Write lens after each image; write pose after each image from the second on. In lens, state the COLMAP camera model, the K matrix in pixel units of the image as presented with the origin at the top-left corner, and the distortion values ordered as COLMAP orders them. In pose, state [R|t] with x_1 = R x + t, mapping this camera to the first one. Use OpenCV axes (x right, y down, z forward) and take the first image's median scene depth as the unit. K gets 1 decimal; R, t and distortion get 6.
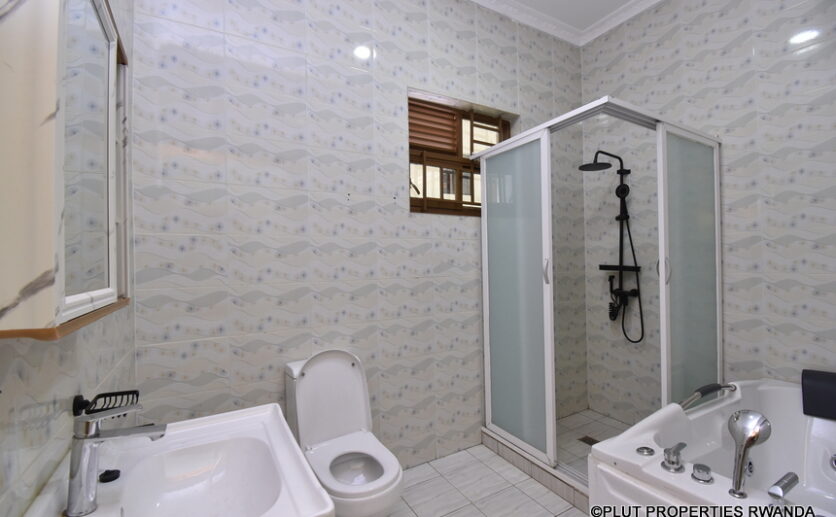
lens RADIAL K [[367.1, 0, 418.8], [0, 367.1, 262.6], [0, 0, 1]] dist [0.017665, -0.024412]
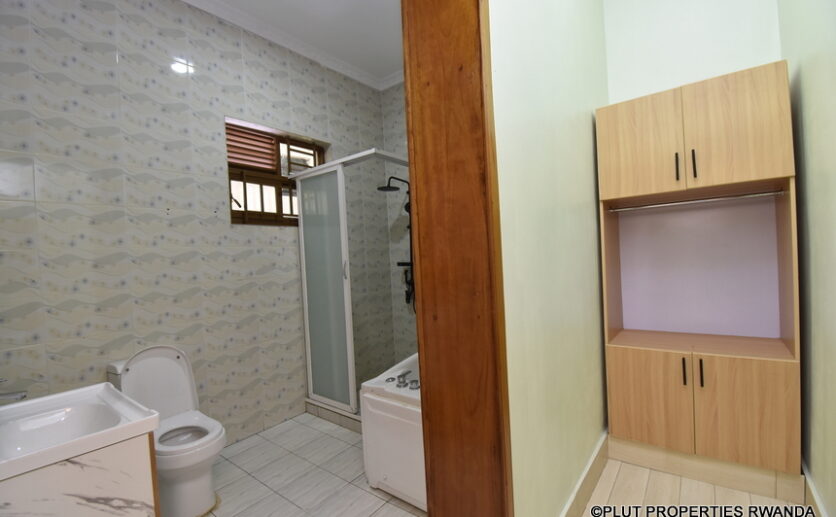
lens RADIAL K [[367.1, 0, 418.8], [0, 367.1, 262.6], [0, 0, 1]] dist [0.017665, -0.024412]
pose [[0.924491, -0.035887, 0.379511, 0.074408], [0.032745, 0.999355, 0.014734, -0.011651], [-0.379795, -0.001195, 0.925070, -0.290259]]
